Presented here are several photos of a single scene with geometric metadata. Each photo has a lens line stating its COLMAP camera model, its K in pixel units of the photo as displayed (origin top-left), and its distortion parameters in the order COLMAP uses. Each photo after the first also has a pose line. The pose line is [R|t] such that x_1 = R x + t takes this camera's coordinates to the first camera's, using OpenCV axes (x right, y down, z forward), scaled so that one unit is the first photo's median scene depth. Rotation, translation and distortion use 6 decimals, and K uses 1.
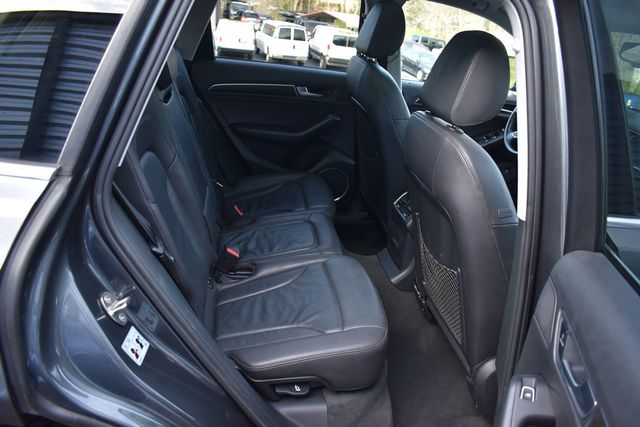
lens RADIAL K [[498.5, 0, 320.0], [0, 498.5, 213.5], [0, 0, 1]] dist [-0.096076, 0.006404]
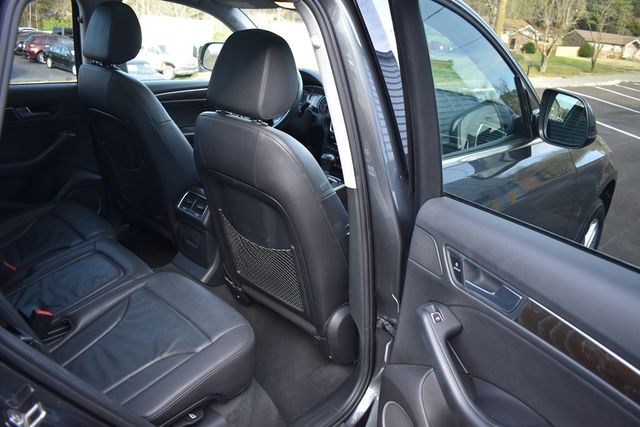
lens RADIAL K [[498.5, 0, 320.0], [0, 498.5, 213.5], [0, 0, 1]] dist [-0.096076, 0.006404]
pose [[0.785381, -0.282365, 0.550860, -0.204792], [0.262874, 0.957811, 0.116174, -0.055744], [-0.560423, 0.053566, 0.826473, 0.035852]]
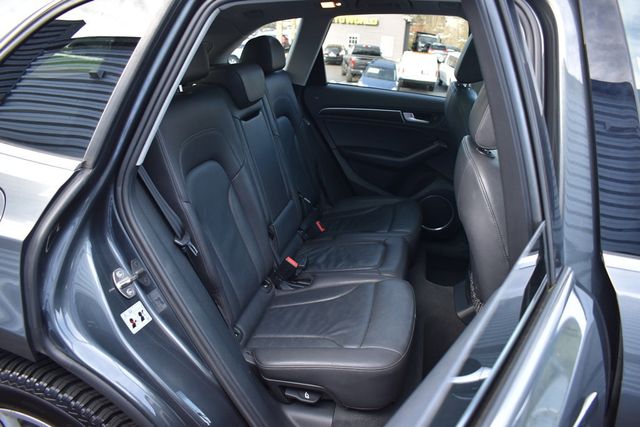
lens RADIAL K [[498.5, 0, 320.0], [0, 498.5, 213.5], [0, 0, 1]] dist [-0.096076, 0.006404]
pose [[0.934332, 0.086310, -0.345796, 0.234798], [-0.106998, 0.993407, -0.041155, 0.012918], [0.339964, 0.075452, 0.937407, 0.013466]]
